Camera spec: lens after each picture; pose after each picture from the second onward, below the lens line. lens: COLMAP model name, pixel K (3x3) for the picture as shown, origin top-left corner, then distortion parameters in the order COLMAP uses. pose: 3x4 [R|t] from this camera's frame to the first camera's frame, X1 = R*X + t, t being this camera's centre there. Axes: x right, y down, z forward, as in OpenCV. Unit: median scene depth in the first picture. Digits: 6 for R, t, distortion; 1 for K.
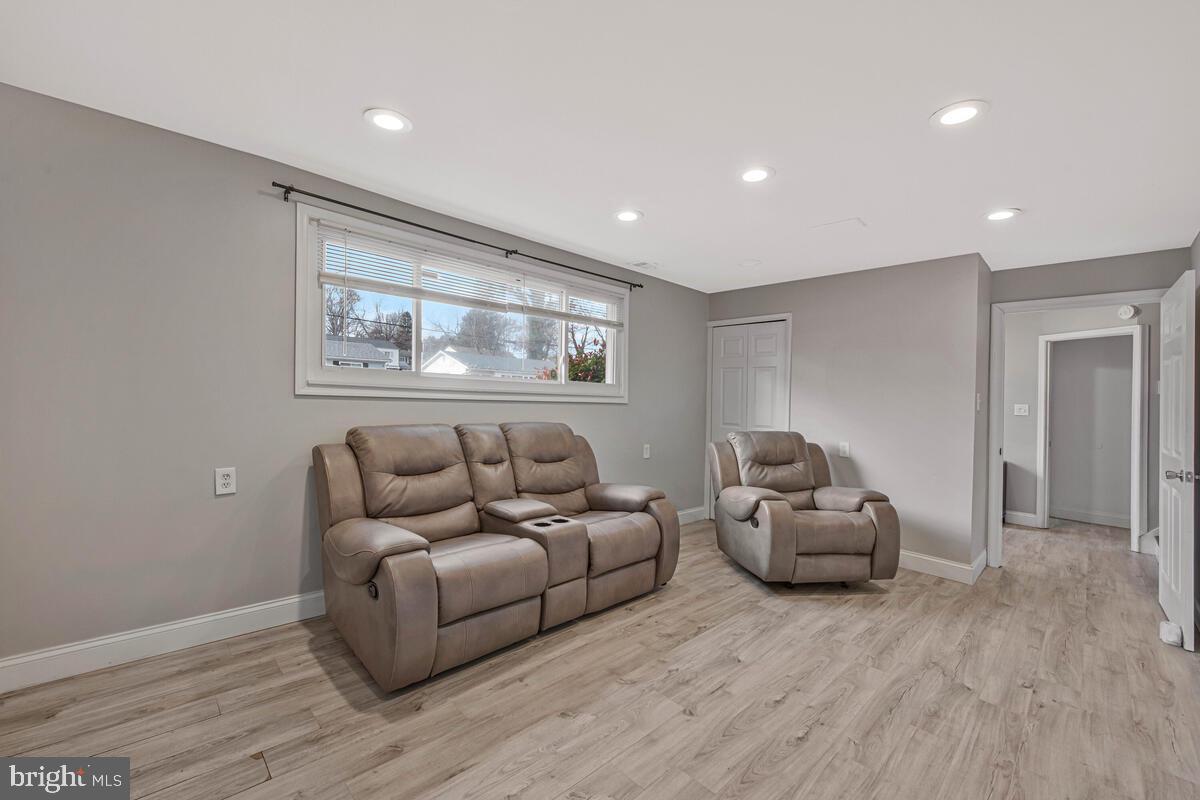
lens RADIAL K [[493.5, 0, 597.0], [0, 493.5, 396.9], [0, 0, 1]] dist [-0.015326, -0.000060]
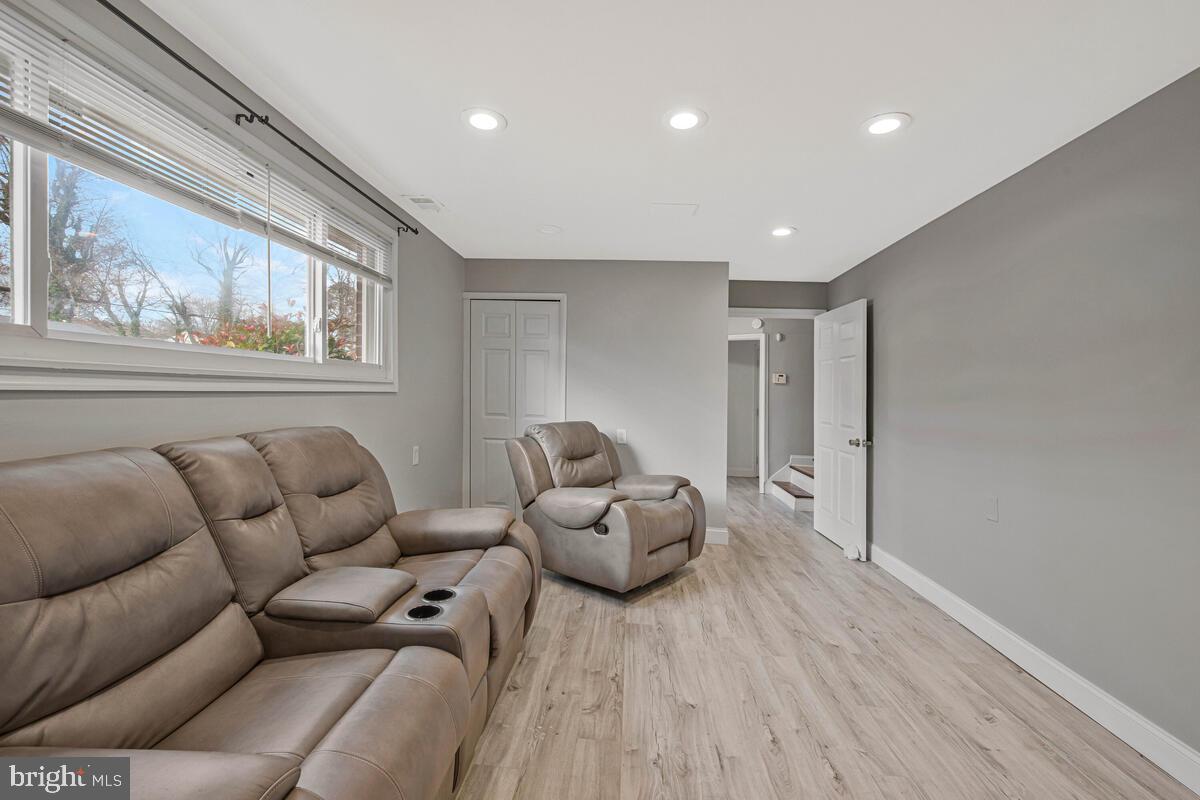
lens RADIAL K [[493.5, 0, 597.0], [0, 493.5, 396.9], [0, 0, 1]] dist [-0.015326, -0.000060]
pose [[0.741012, -0.013527, 0.671355, -0.296146], [-0.011048, 0.999416, 0.032332, -0.008948], [-0.671401, -0.031376, 0.740430, 0.392959]]
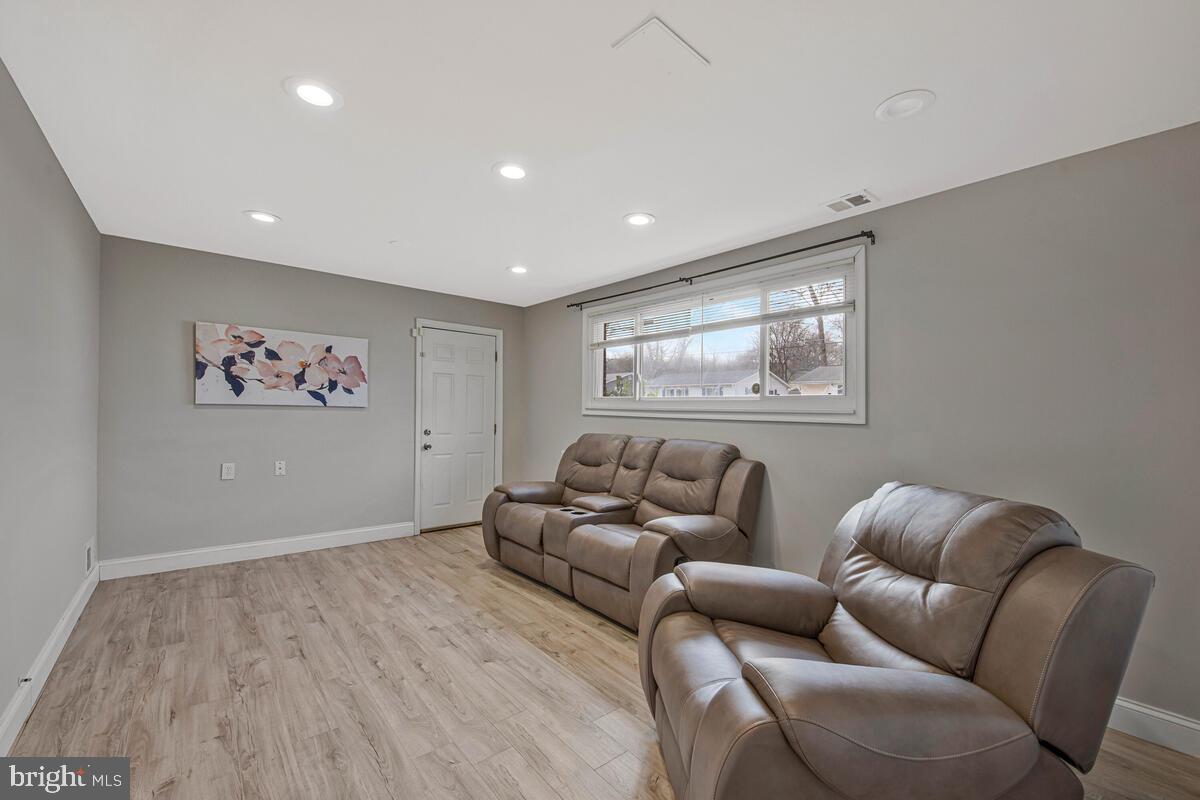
lens RADIAL K [[485.0, 0, 578.3], [0, 485.0, 404.8], [0, 0, 1]] dist [-0.013702, 0.000132]
pose [[-0.095502, -0.044667, -0.994427, 1.007838], [-0.015364, 0.998940, -0.043394, 0.031672], [0.995311, 0.011134, -0.096087, 0.991851]]
